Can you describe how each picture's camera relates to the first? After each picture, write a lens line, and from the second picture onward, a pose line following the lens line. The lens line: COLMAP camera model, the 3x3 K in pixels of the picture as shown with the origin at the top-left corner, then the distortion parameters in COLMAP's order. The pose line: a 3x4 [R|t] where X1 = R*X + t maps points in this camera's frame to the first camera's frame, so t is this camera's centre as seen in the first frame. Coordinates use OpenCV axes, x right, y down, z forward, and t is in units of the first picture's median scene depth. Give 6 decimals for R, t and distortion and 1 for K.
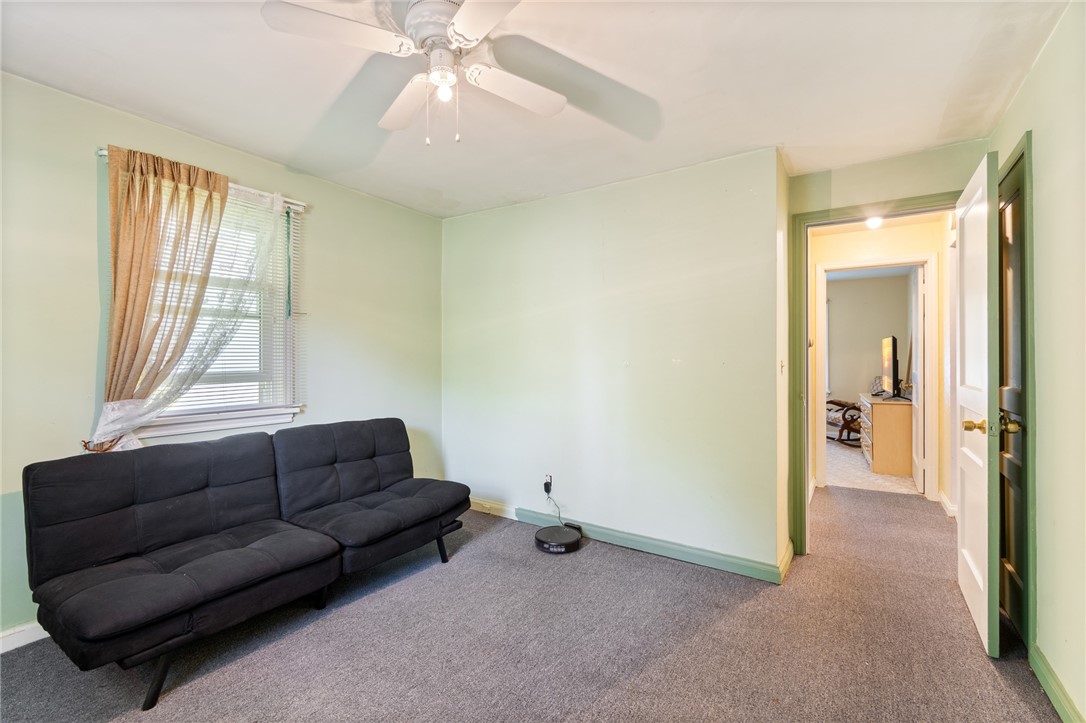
lens RADIAL K [[479.5, 0, 546.6], [0, 479.5, 364.5], [0, 0, 1]] dist [0.000811, -0.000375]
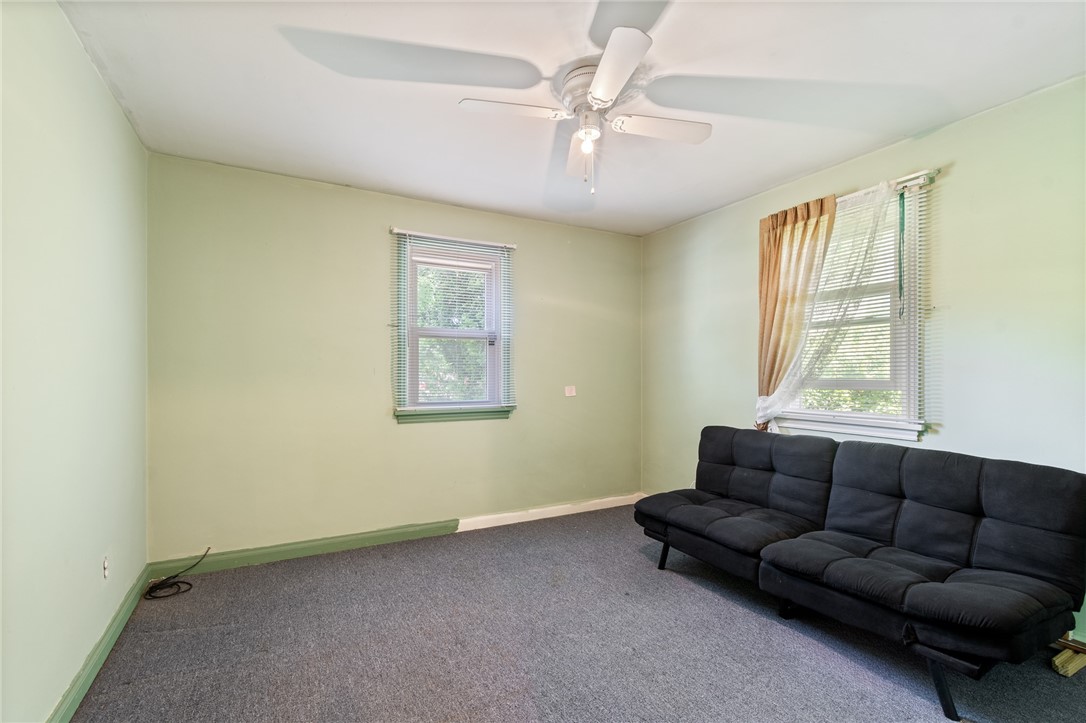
lens RADIAL K [[486.6, 0, 542.3], [0, 486.6, 376.5], [0, 0, 1]] dist [0.000091, -0.000091]
pose [[-0.471392, 0.009553, -0.881872, 0.629677], [-0.007491, 0.999862, 0.014835, 0.000228], [0.881892, 0.013599, -0.471256, 0.999376]]
